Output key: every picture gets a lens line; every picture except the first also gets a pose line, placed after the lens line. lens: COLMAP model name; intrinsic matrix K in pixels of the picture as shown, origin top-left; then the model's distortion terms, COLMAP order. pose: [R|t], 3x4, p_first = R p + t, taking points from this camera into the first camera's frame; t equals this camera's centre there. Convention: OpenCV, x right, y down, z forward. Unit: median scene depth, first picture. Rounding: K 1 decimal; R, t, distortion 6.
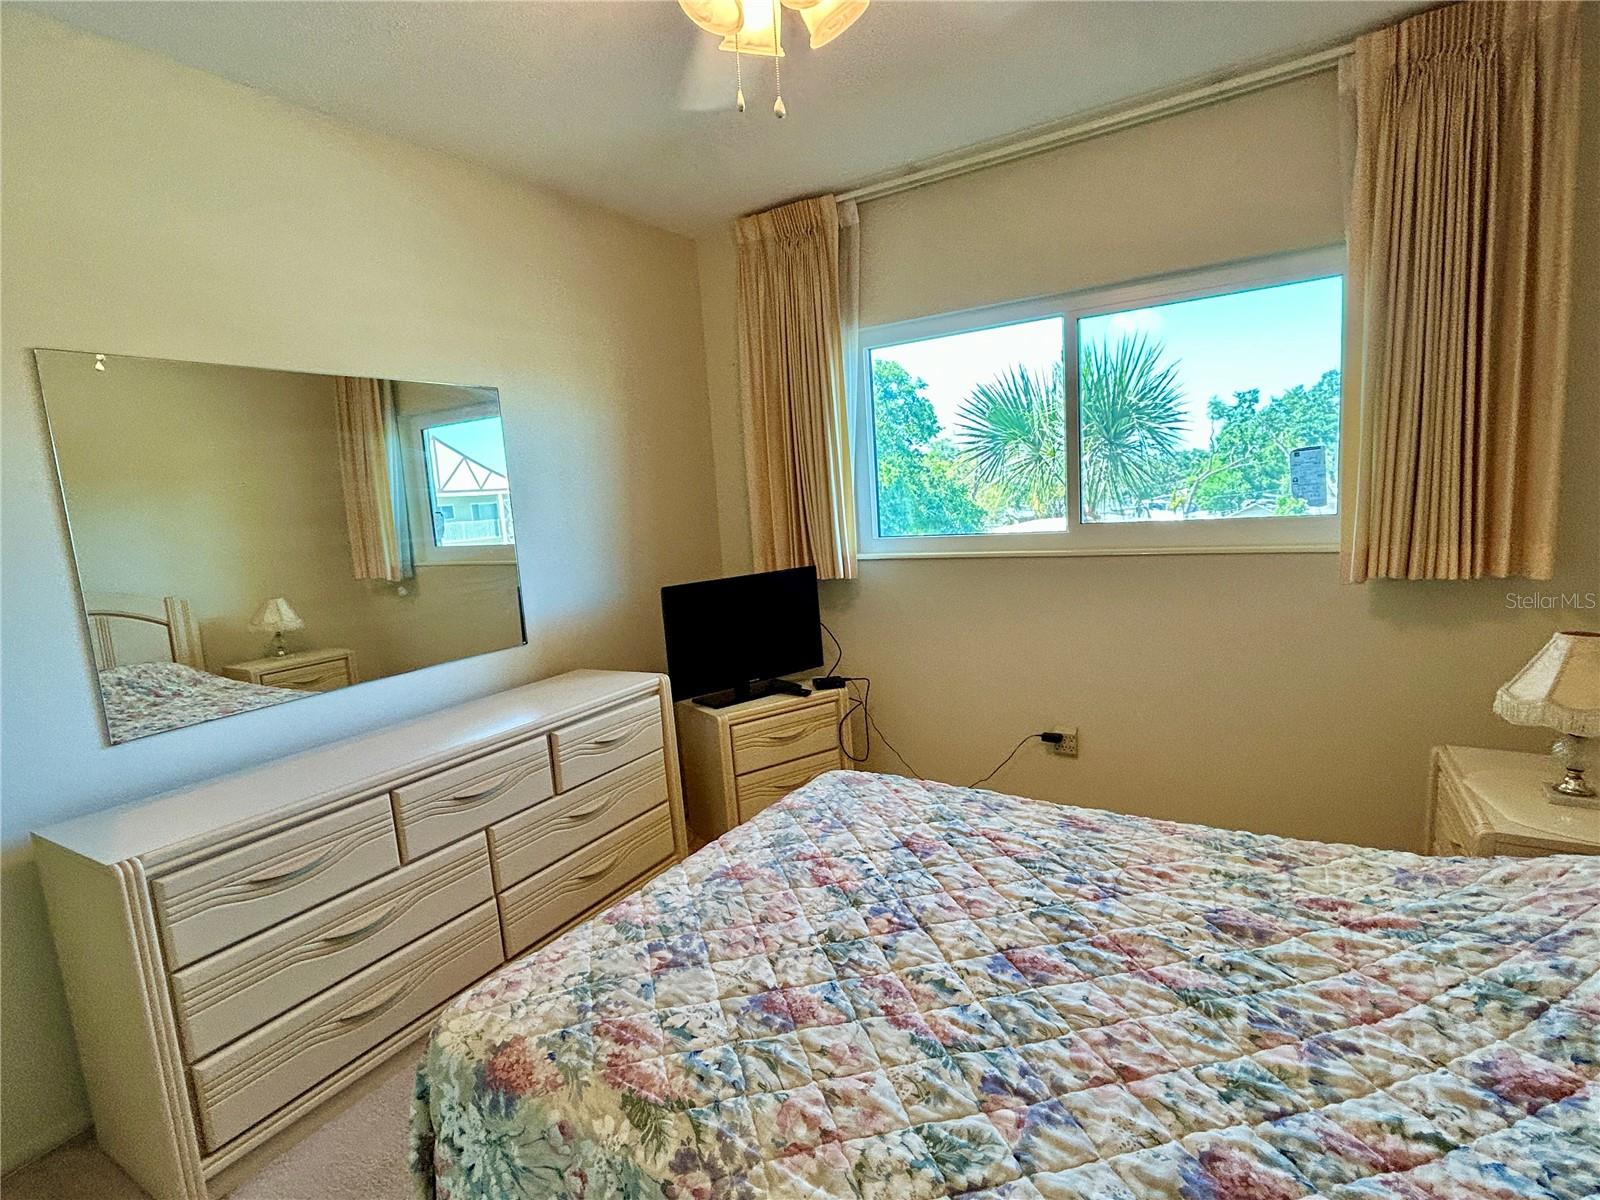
lens RADIAL K [[789.2, 0, 791.6], [0, 789.2, 600.6], [0, 0, 1]] dist [-0.002614, 0.000227]
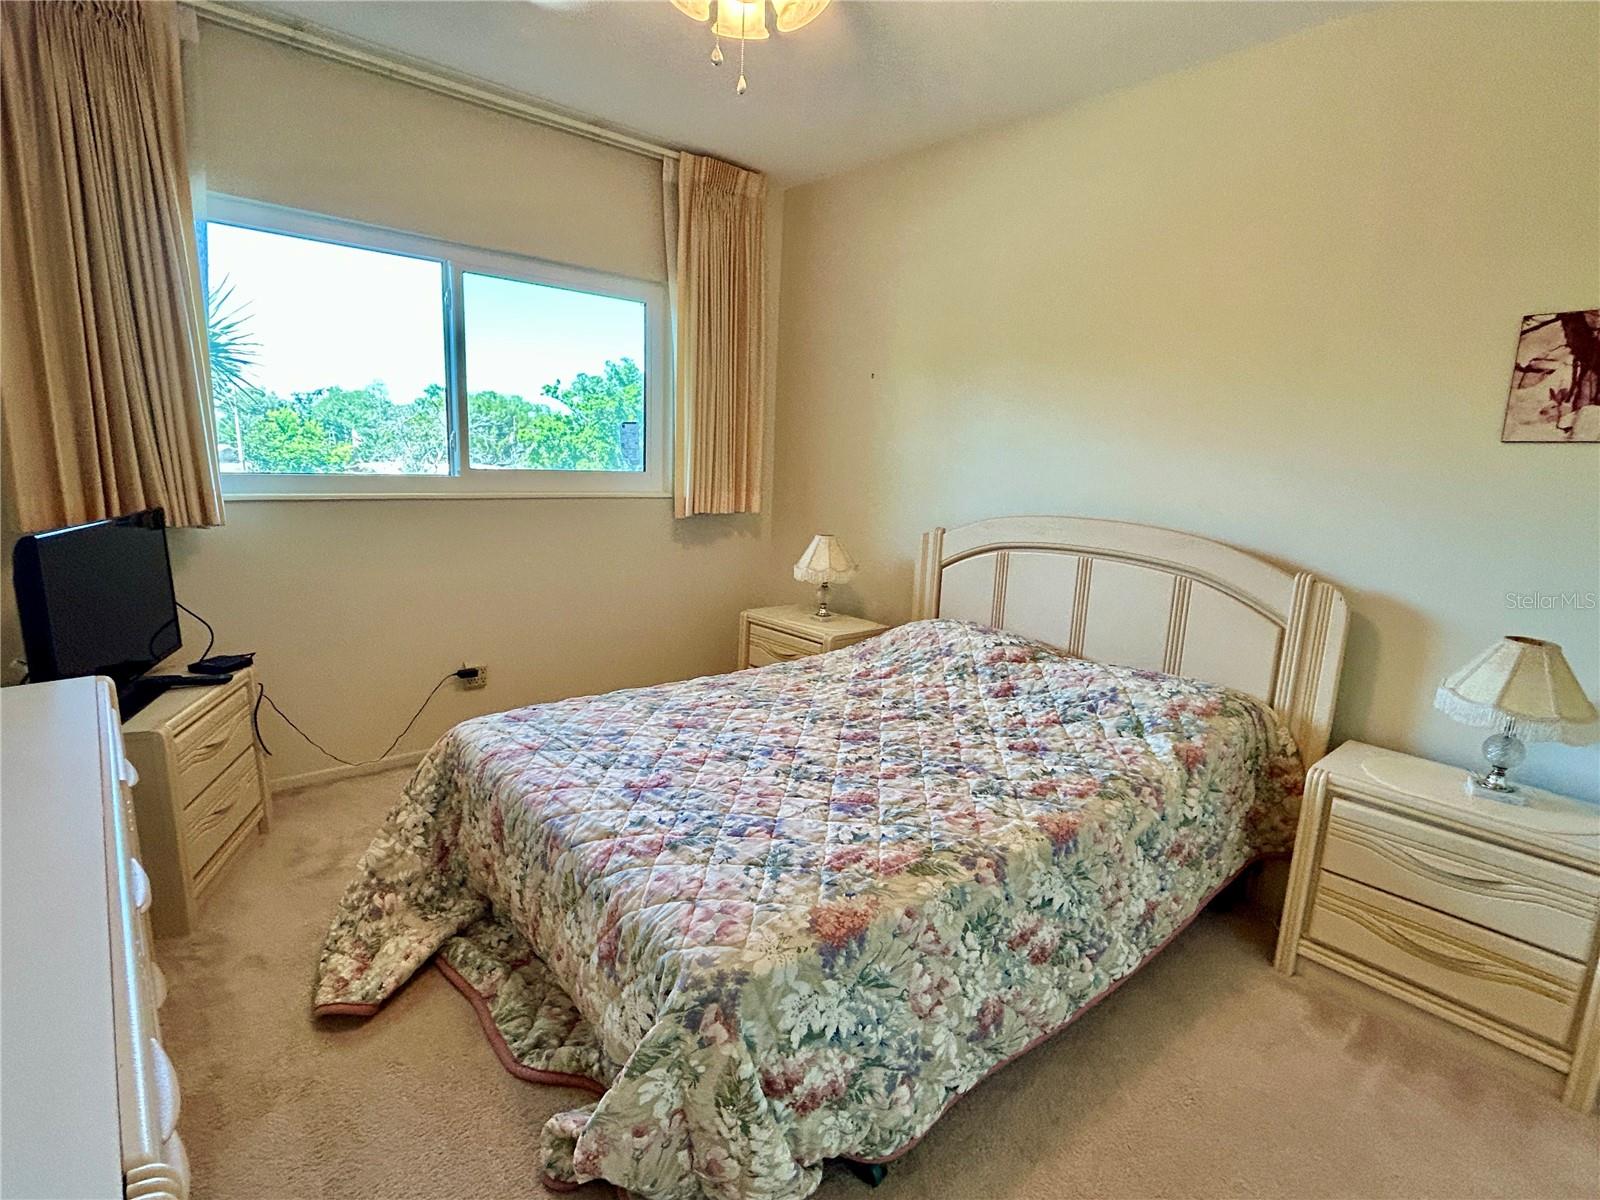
lens RADIAL K [[789.2, 0, 791.6], [0, 789.2, 600.6], [0, 0, 1]] dist [-0.002614, 0.000227]
pose [[0.290266, -0.100898, 0.951612, -1.108261], [0.067376, 0.994113, 0.084853, 0.037559], [-0.954571, 0.039485, 0.295355, 0.580139]]
